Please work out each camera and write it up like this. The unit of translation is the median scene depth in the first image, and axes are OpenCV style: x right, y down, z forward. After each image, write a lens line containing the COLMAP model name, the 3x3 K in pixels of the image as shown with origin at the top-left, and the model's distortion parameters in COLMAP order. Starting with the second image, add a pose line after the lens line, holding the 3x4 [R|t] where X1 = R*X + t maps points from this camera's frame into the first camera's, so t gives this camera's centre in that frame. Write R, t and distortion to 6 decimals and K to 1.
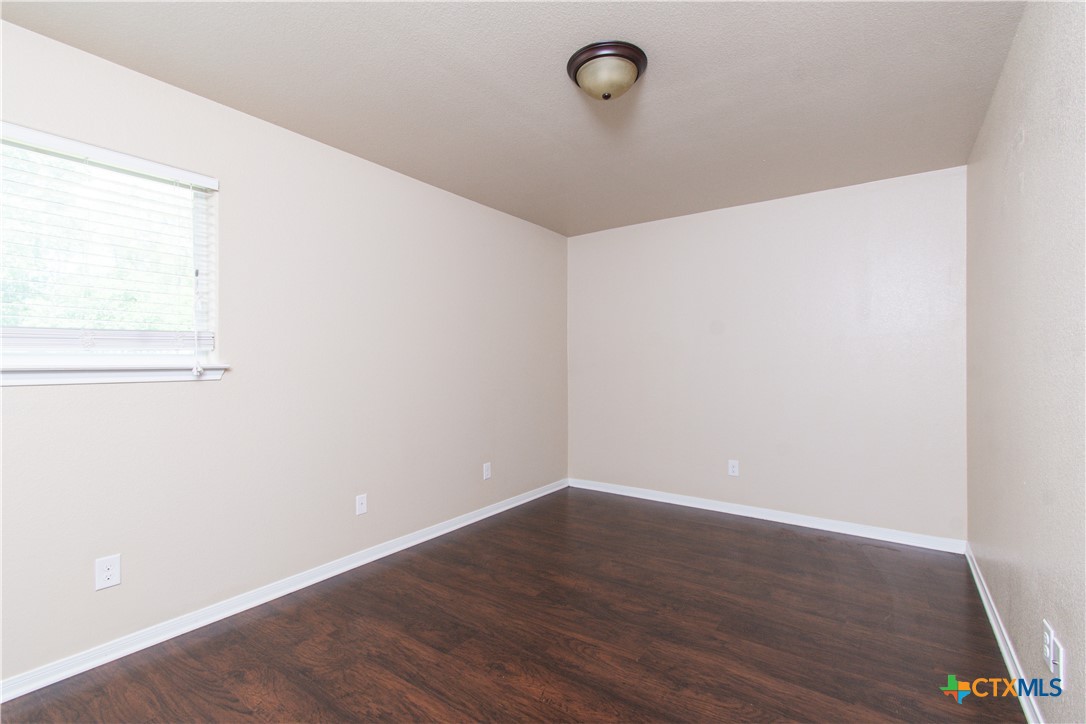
lens RADIAL K [[489.8, 0, 542.3], [0, 489.8, 364.2], [0, 0, 1]] dist [0.005097, 0.000136]
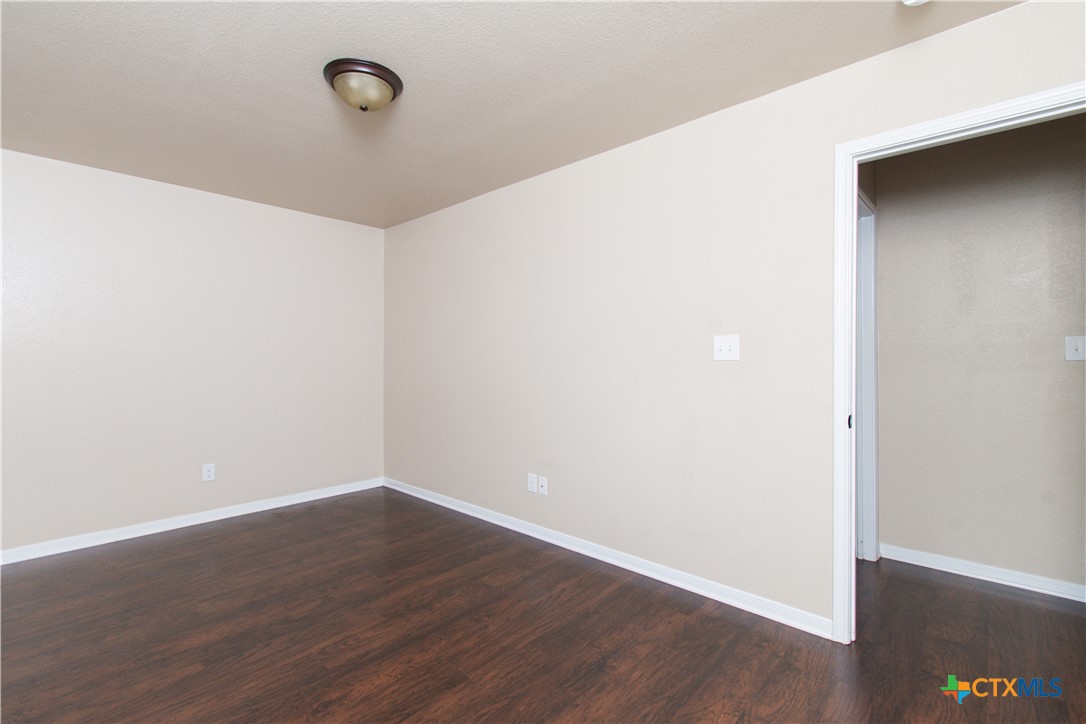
lens RADIAL K [[489.8, 0, 537.8], [0, 489.8, 365.5], [0, 0, 1]] dist [0.005097, 0.000136]
pose [[0.121145, -0.009045, 0.992594, -0.786129], [0.002284, 0.999958, 0.008834, -0.001077], [-0.992632, 0.001197, 0.121161, 0.440873]]
